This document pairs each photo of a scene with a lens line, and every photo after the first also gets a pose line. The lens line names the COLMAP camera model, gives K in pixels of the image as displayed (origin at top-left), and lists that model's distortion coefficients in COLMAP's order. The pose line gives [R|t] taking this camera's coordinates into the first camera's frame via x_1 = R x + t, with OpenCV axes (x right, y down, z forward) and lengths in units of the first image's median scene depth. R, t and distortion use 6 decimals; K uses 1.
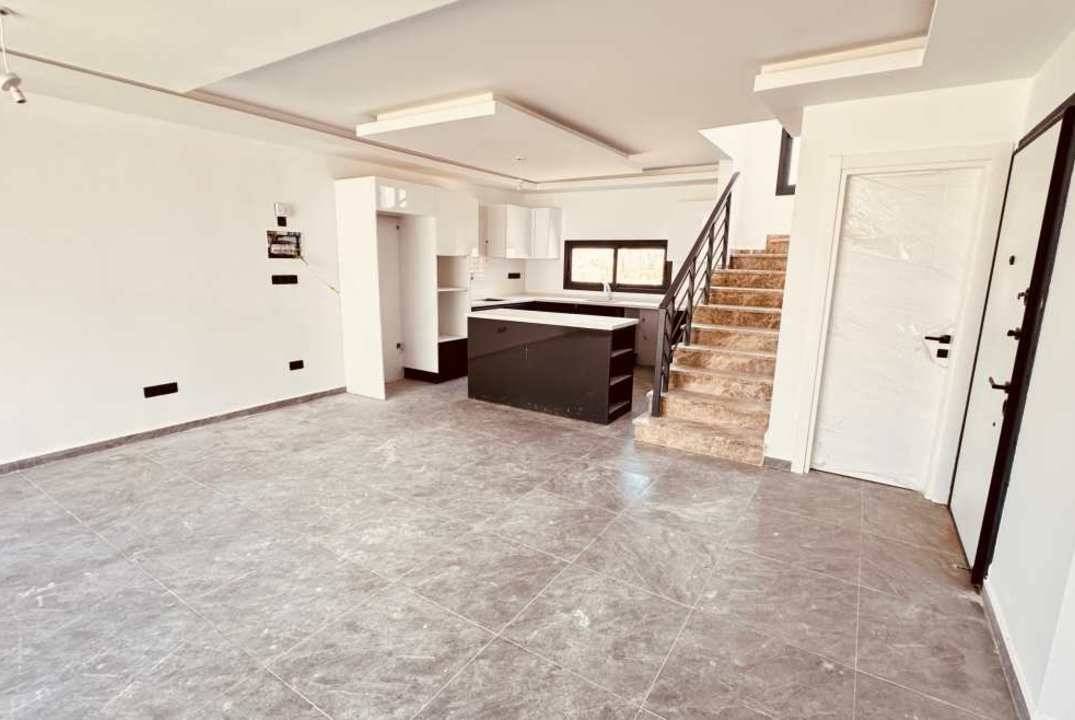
lens RADIAL K [[512.5, 0, 535.5], [0, 512.5, 360.1], [0, 0, 1]] dist [-0.002214, -0.000771]
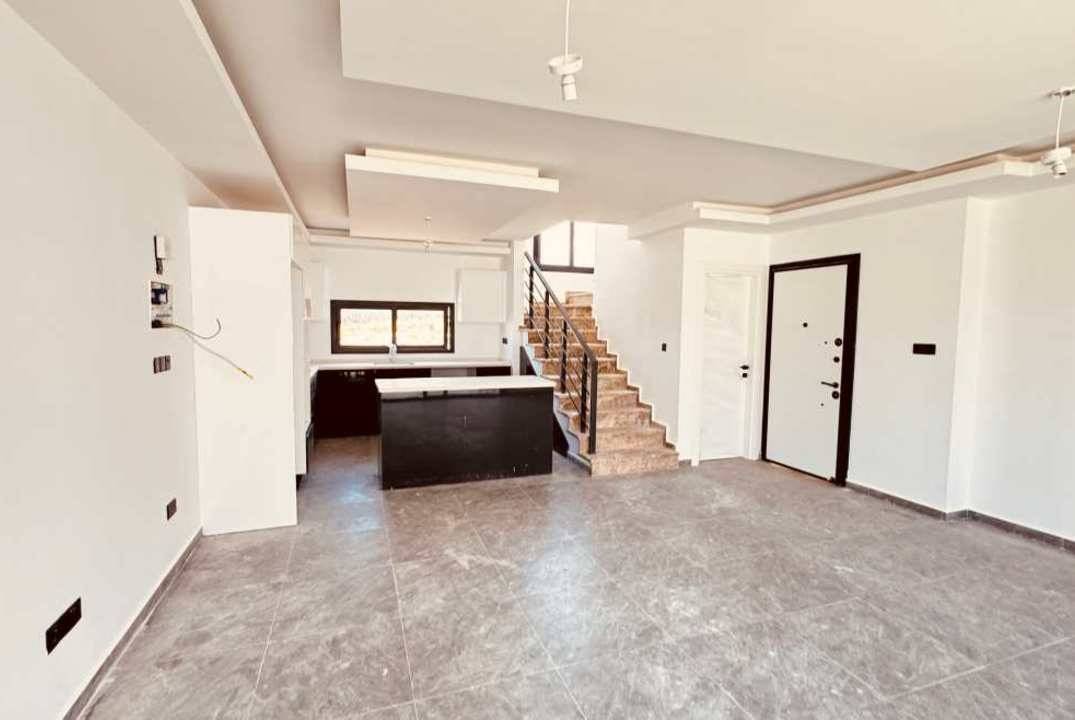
lens RADIAL K [[512.5, 0, 536.5], [0, 512.5, 359.9], [0, 0, 1]] dist [-0.002214, -0.000771]
pose [[0.603592, -0.068281, 0.794364, -0.860672], [0.150915, 0.988099, -0.029738, -0.099674], [-0.782880, 0.137831, 0.606714, 0.389164]]
